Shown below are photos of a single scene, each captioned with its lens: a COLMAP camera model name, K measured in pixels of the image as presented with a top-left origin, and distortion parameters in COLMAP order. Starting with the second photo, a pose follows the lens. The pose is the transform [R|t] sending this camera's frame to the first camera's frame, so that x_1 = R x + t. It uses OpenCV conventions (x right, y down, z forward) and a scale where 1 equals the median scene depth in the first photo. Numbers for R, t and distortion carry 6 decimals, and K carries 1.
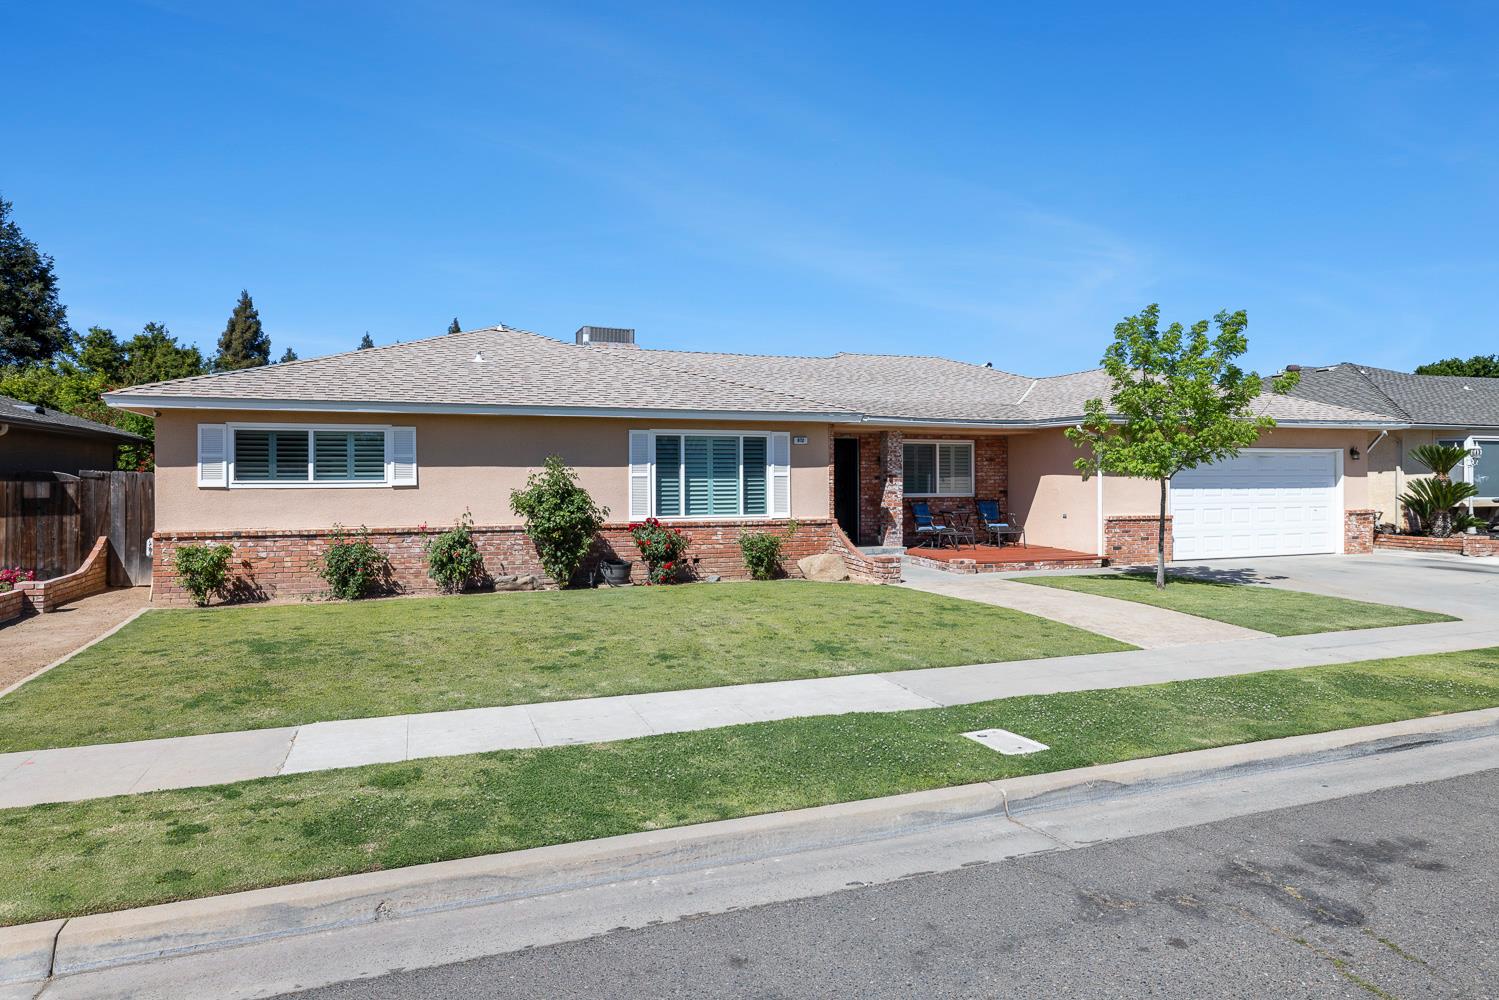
lens RADIAL K [[904.1, 0, 757.3], [0, 904.1, 492.6], [0, 0, 1]] dist [-0.002639, -0.000345]
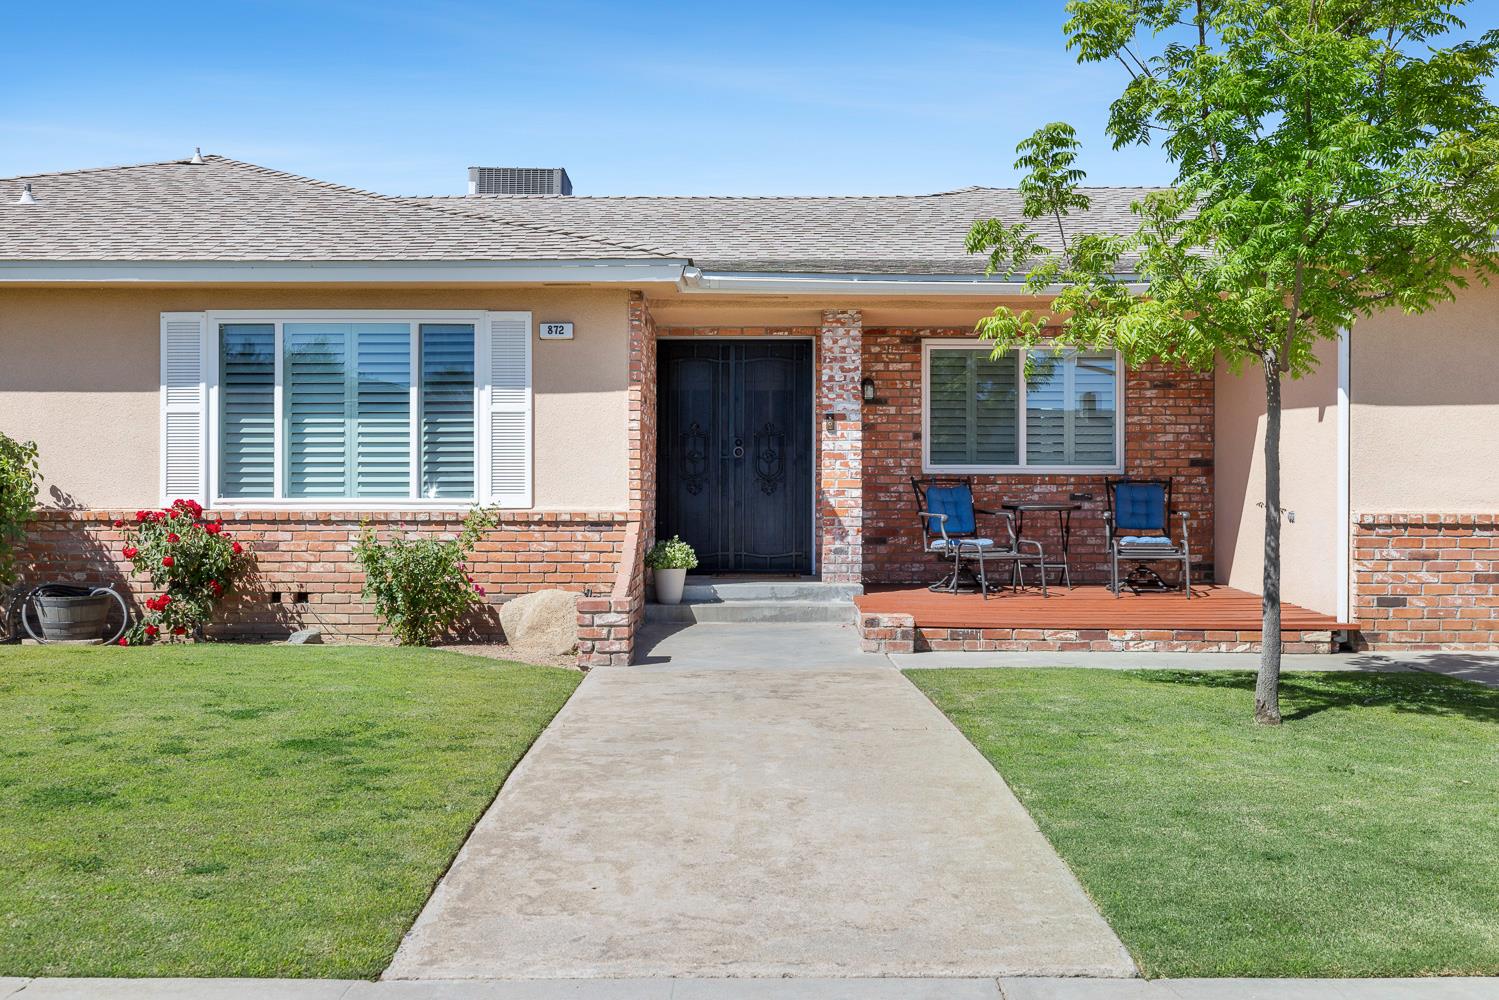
lens RADIAL K [[1410.3, 0, 743.9], [0, 1410.3, 503.9], [0, 0, 1]] dist [-0.003191, 0.000000]
pose [[0.933764, 0.005800, -0.357842, 0.384299], [-0.009430, 0.999920, -0.008398, 0.031411], [0.357765, 0.011216, 0.933744, 0.407403]]
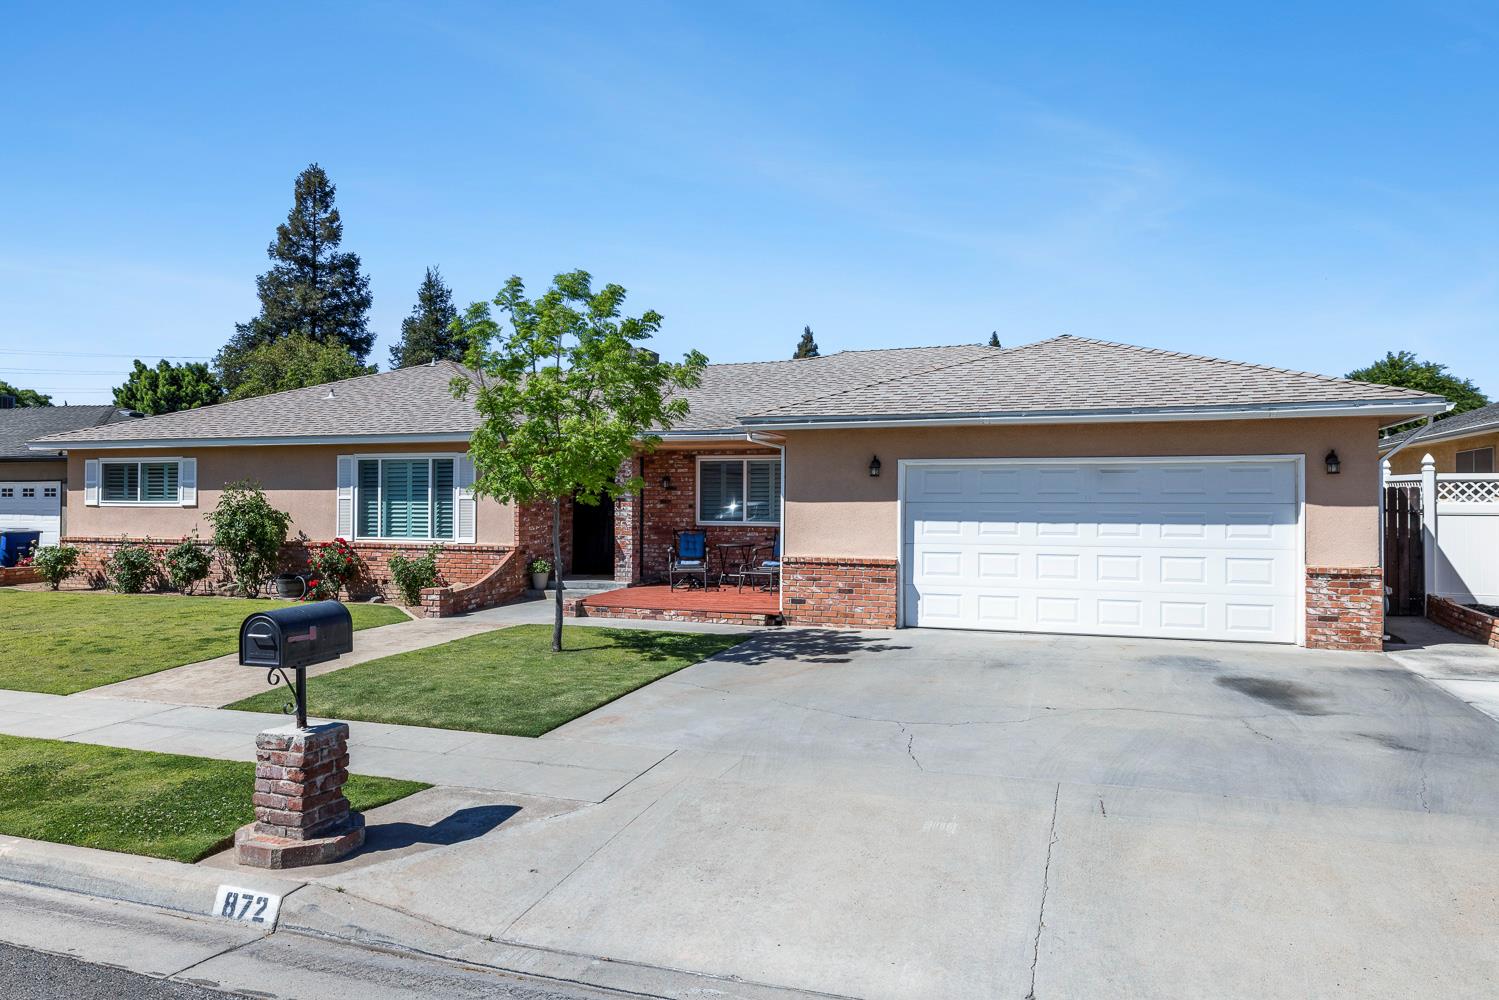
lens RADIAL K [[976.9, 0, 752.3], [0, 976.9, 494.2], [0, 0, 1]] dist [0.002563, -0.000213]
pose [[0.771954, 0.001315, -0.635677, 0.928895], [-0.015465, 0.999741, -0.016713, -0.011210], [0.635491, 0.022733, 0.771774, 0.401036]]
